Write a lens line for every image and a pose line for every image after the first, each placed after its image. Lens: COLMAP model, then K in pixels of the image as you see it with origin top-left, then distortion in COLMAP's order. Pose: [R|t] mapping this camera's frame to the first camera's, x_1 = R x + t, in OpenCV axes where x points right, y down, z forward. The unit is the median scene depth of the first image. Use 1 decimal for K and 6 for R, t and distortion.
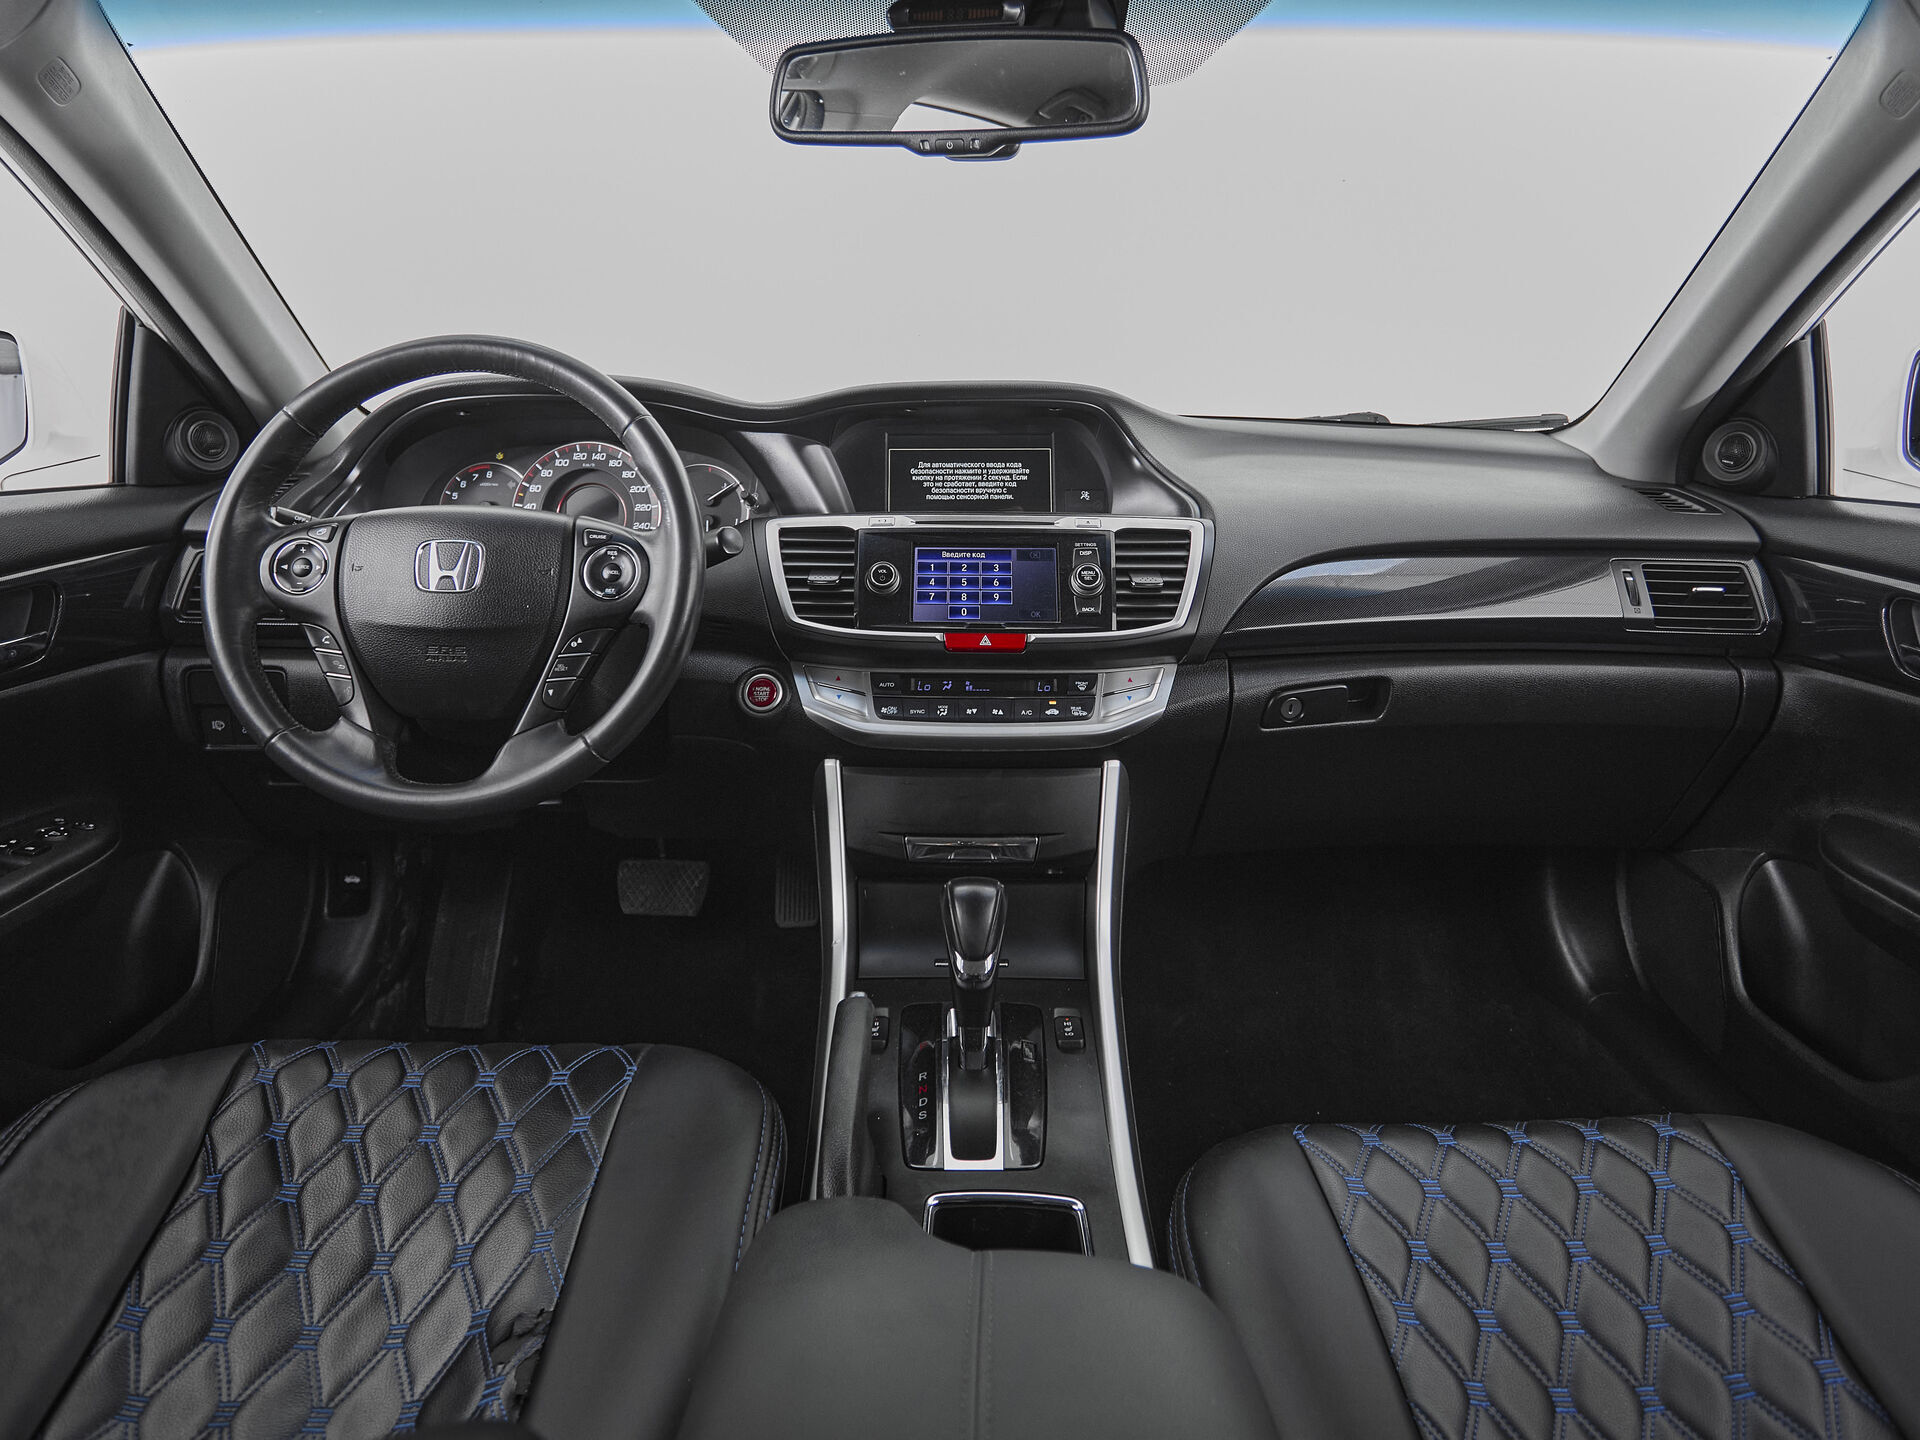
lens RADIAL K [[1234.7, 0, 965.4], [0, 1234.7, 605.8], [0, 0, 1]] dist [-0.003229, -0.001824]
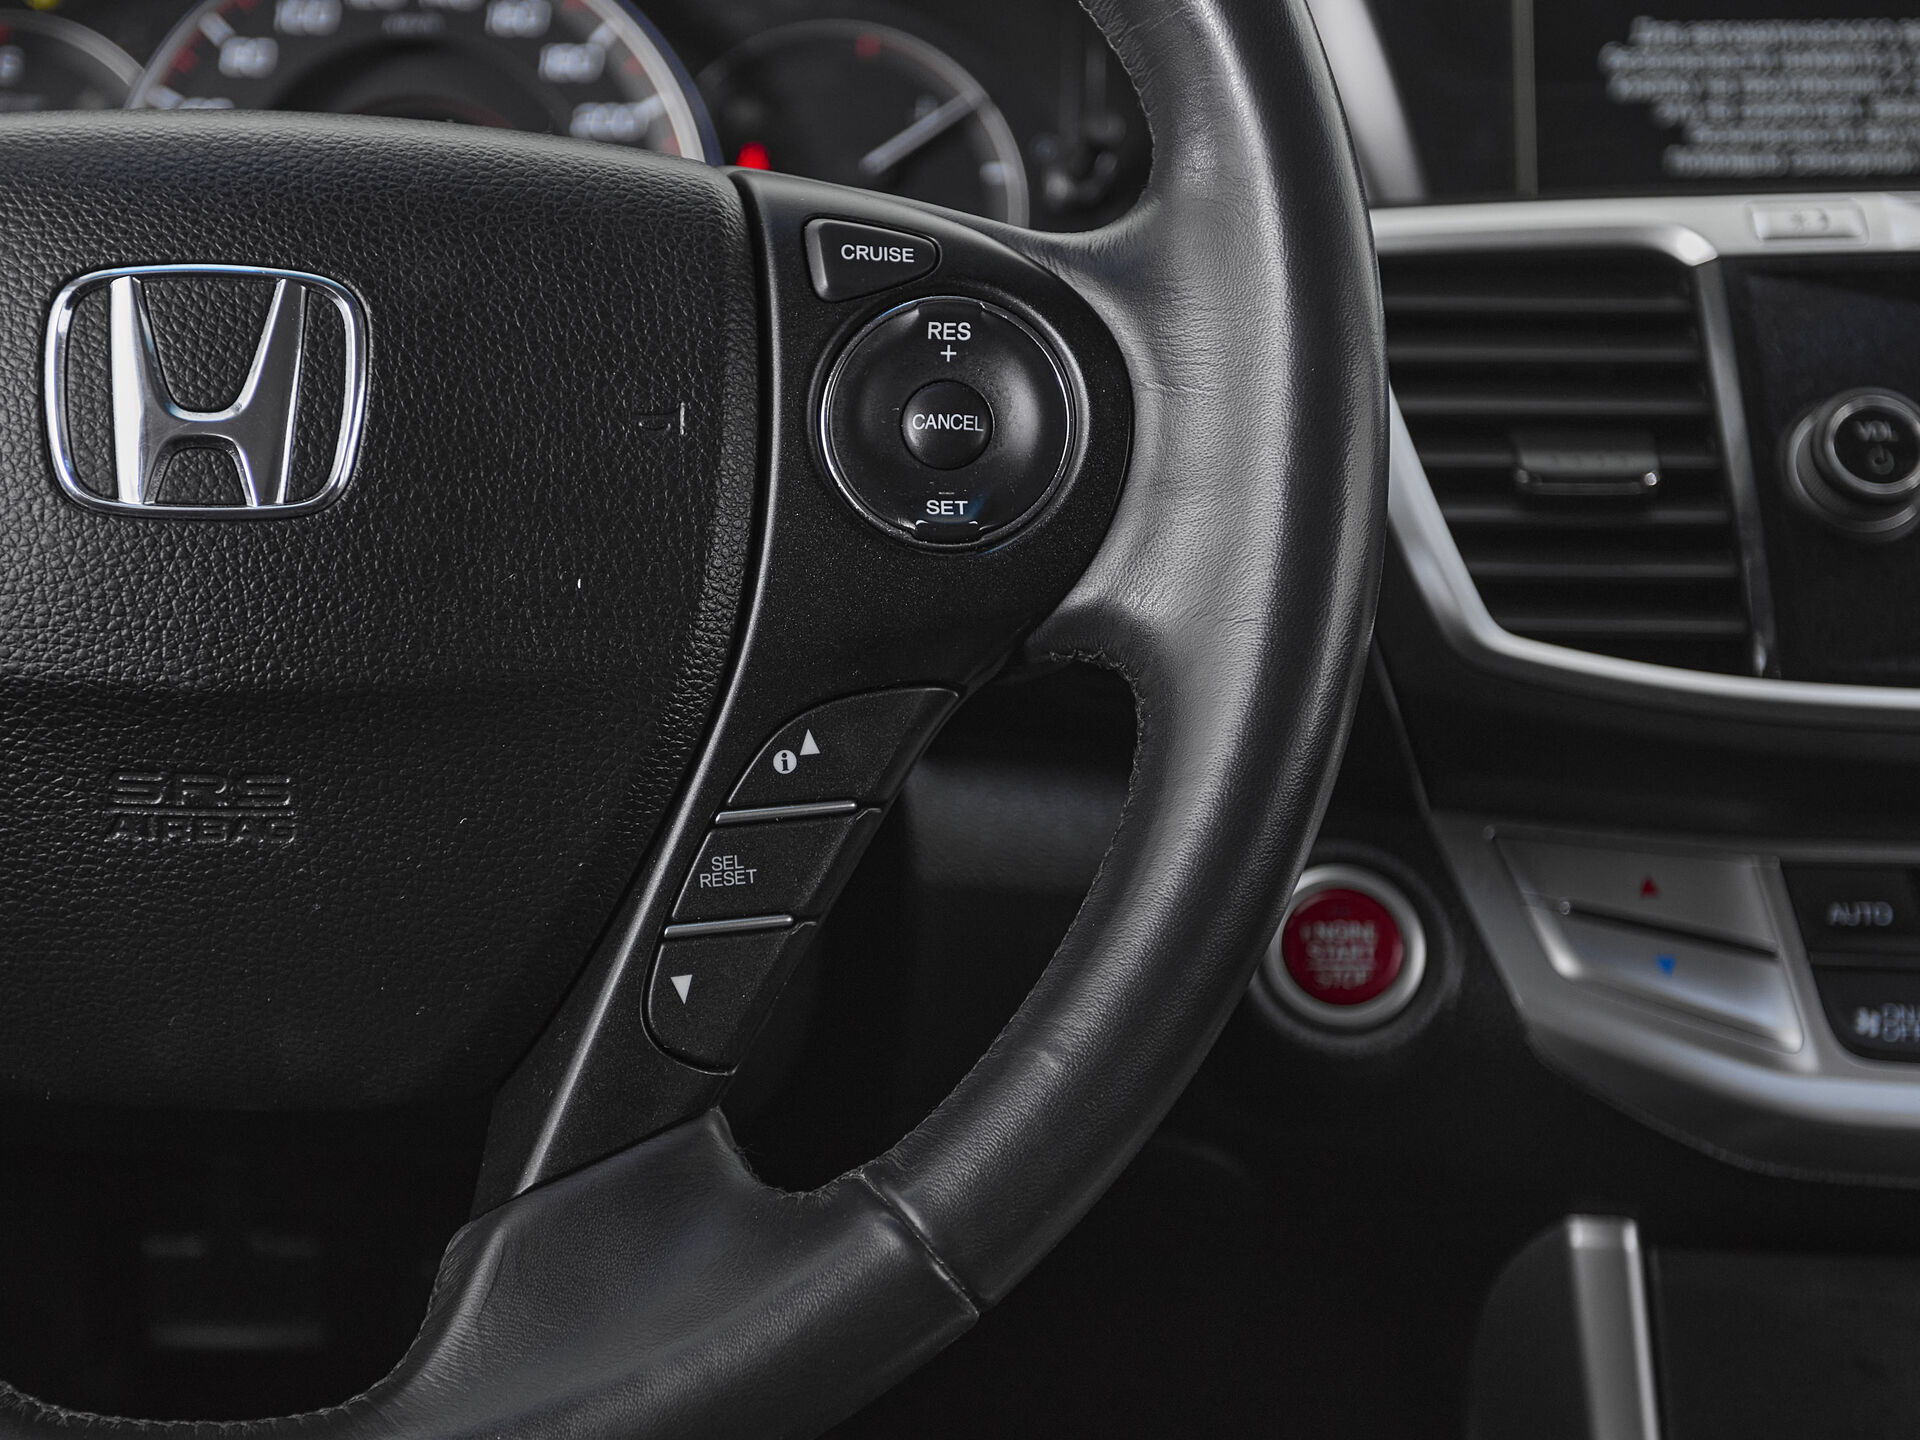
lens RADIAL K [[3540.0, 0, 959.9], [0, 3540.0, 867.4], [0, 0, 1]] dist [0.014097, 0.081419]
pose [[0.999996, -0.000599, -0.002734, -0.234194], [0.000818, 0.996755, 0.080496, 0.000111], [0.002677, -0.080498, 0.996751, 0.319851]]
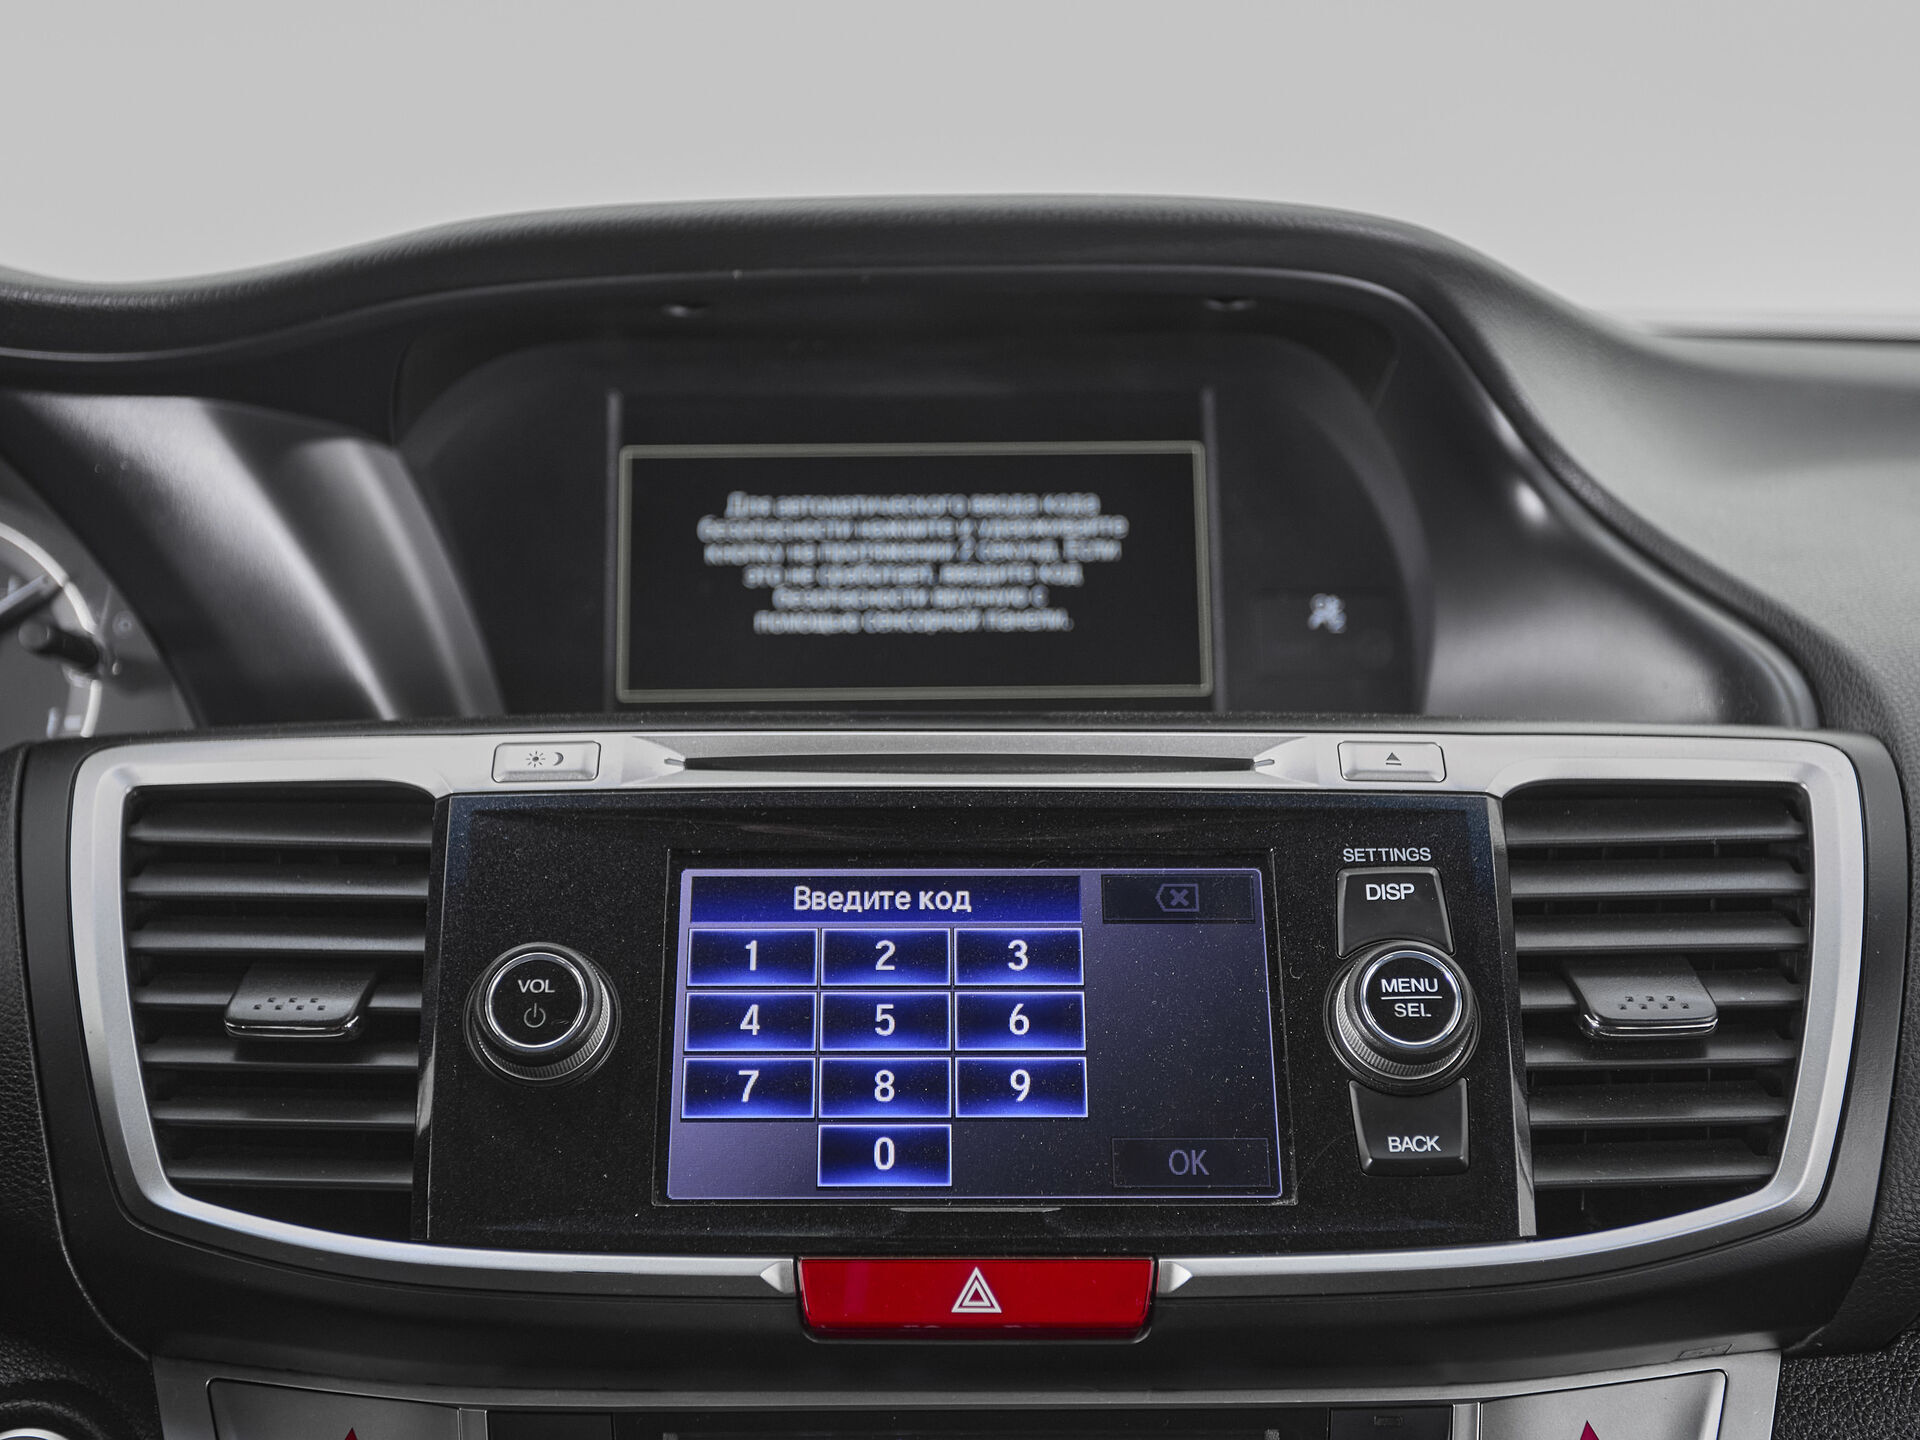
lens RADIAL K [[3050.2, 0, 1012.1], [0, 3050.2, 677.3], [0, 0, 1]] dist [0.072176, 0.180789]
pose [[0.999485, -0.008936, 0.030815, 0.006034], [0.010211, 0.999087, -0.041482, -0.060483], [-0.030417, 0.041775, 0.998664, 0.405618]]
